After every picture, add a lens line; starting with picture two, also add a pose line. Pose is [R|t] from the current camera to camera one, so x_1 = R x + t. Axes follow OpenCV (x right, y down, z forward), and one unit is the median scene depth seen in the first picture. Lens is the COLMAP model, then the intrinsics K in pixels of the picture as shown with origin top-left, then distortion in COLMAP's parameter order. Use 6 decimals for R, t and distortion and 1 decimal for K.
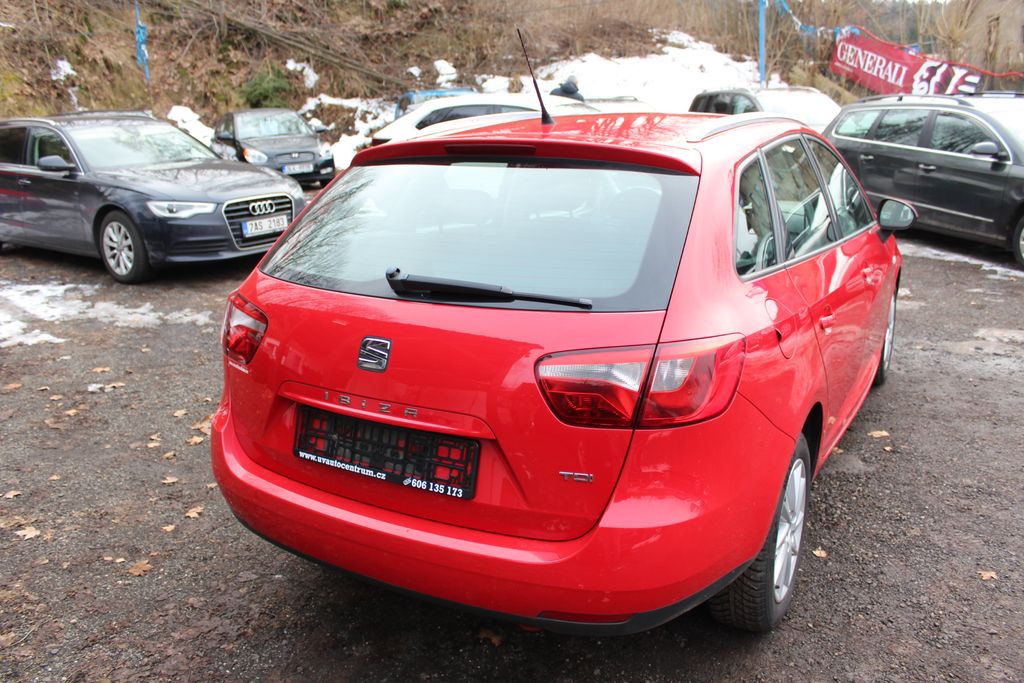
lens RADIAL K [[853.1, 0, 512.0], [0, 853.1, 341.5], [0, 0, 1]] dist [-0.159270, 0.146738]
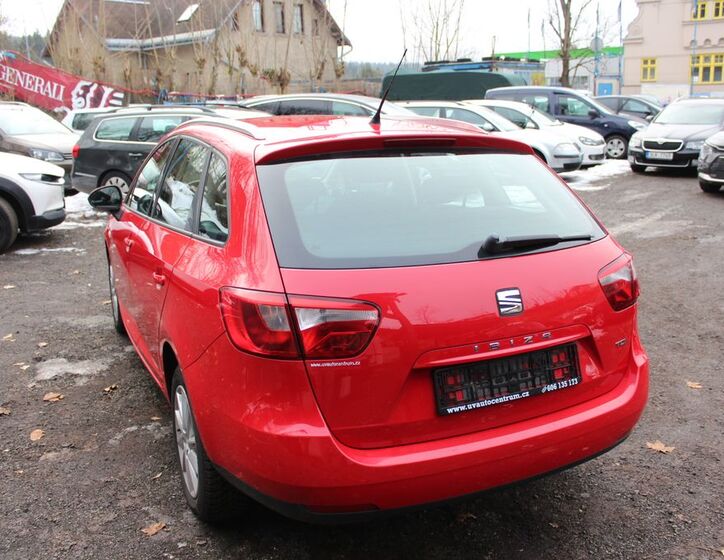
lens RADIAL K [[699.0, 0, 362.0], [0, 699.0, 280.0], [0, 0, 1]] dist [-0.150416, 0.139937]
pose [[0.578638, -0.182274, 0.794955, -0.123953], [0.217333, 0.973923, 0.065116, -0.014862], [-0.786094, 0.135091, 0.603163, 0.061260]]
